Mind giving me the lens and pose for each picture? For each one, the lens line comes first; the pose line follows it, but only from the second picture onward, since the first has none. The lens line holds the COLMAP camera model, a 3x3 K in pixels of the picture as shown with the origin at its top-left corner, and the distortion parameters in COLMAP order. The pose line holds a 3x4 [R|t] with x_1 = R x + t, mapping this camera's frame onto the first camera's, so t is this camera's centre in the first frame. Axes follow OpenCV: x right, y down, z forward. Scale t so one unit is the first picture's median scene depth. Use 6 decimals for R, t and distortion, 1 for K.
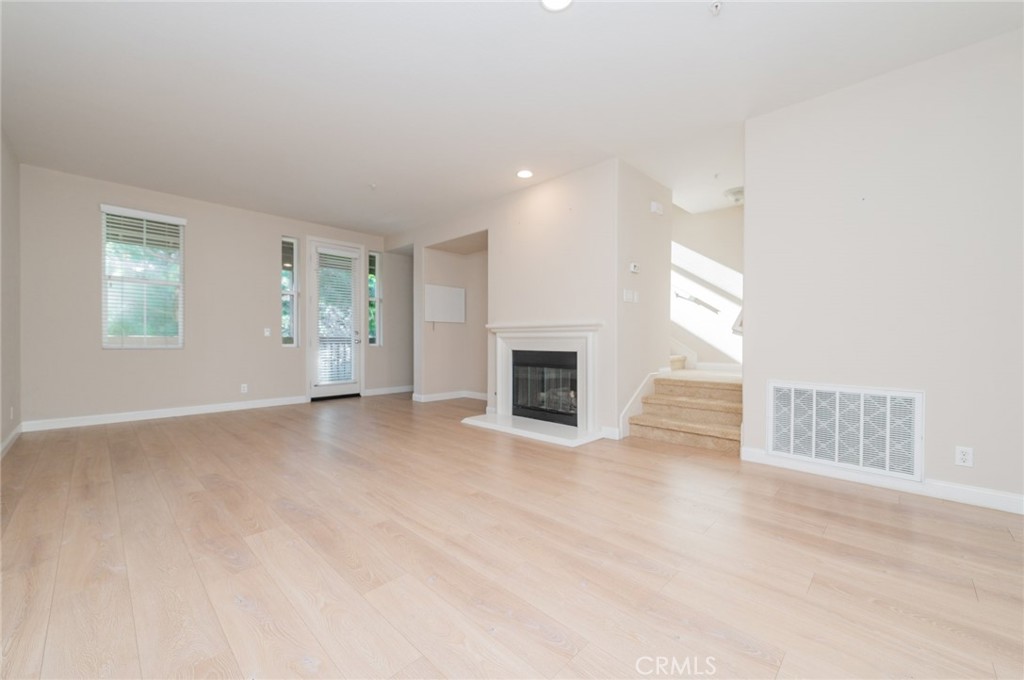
lens RADIAL K [[398.7, 0, 511.8], [0, 398.7, 340.9], [0, 0, 1]] dist [0.009989, -0.001836]
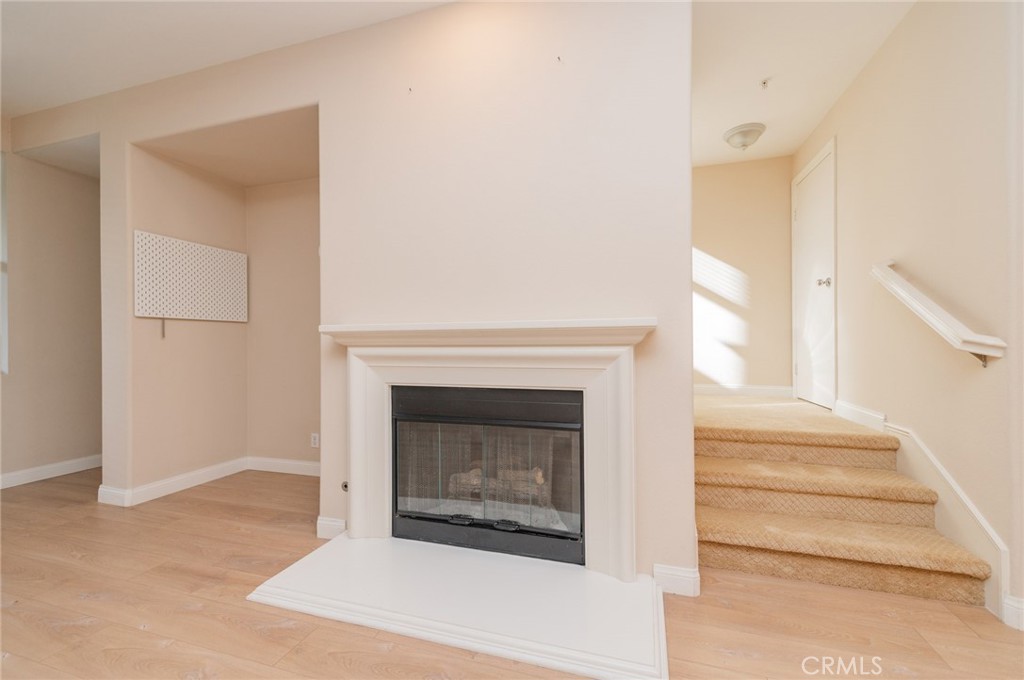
lens RADIAL K [[398.7, 0, 515.7], [0, 398.7, 339.1], [0, 0, 1]] dist [0.009989, -0.001836]
pose [[0.871371, -0.007681, 0.490564, -0.093153], [0.009430, 0.999955, -0.001094, -0.026062], [-0.490534, 0.005580, 0.871404, 0.548317]]
